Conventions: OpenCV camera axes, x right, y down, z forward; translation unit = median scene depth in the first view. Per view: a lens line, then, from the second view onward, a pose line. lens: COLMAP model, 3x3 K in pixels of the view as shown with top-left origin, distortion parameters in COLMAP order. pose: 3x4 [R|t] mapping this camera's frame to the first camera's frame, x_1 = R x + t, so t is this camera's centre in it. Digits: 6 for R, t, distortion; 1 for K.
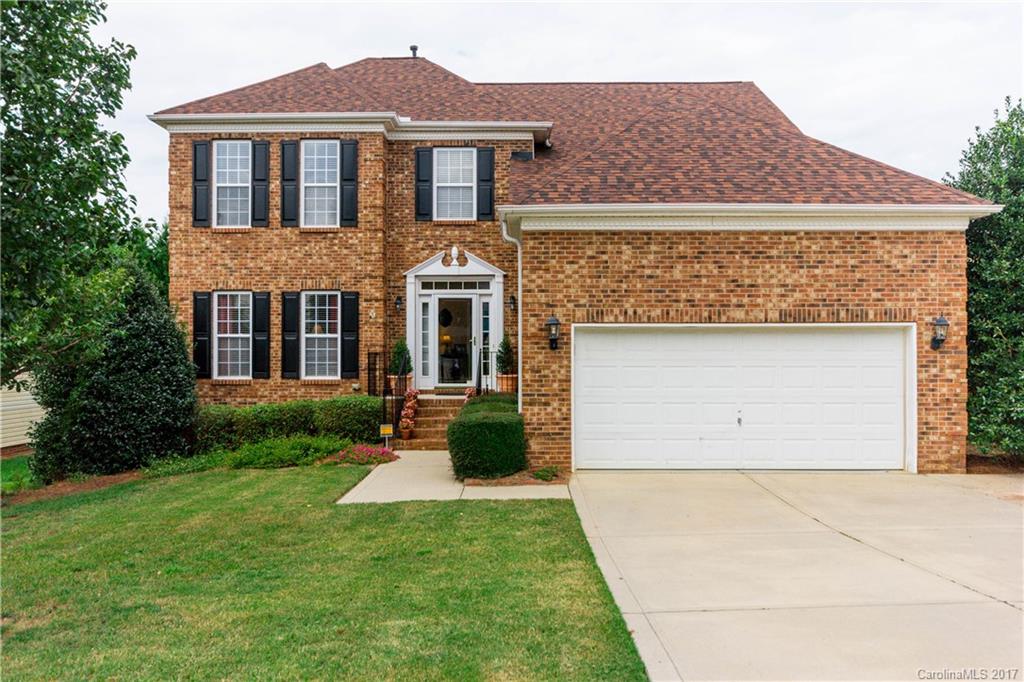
lens RADIAL K [[800.1, 0, 512.0], [0, 800.1, 341.0], [0, 0, 1]] dist [-0.006459, -0.001102]
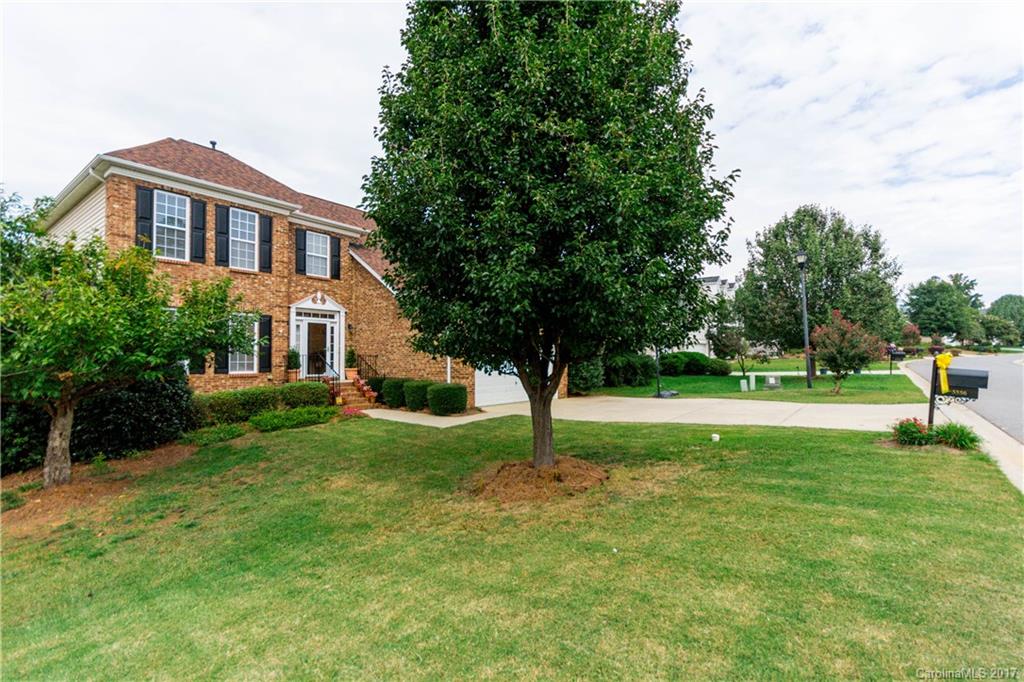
lens RADIAL K [[493.4, 0, 512.0], [0, 493.4, 341.0], [0, 0, 1]] dist [0.000824, 0.000033]
pose [[0.584990, 0.031578, 0.810425, -0.674910], [-0.010389, 0.999452, -0.031444, 0.011855], [-0.810974, 0.009975, 0.584997, 0.073744]]
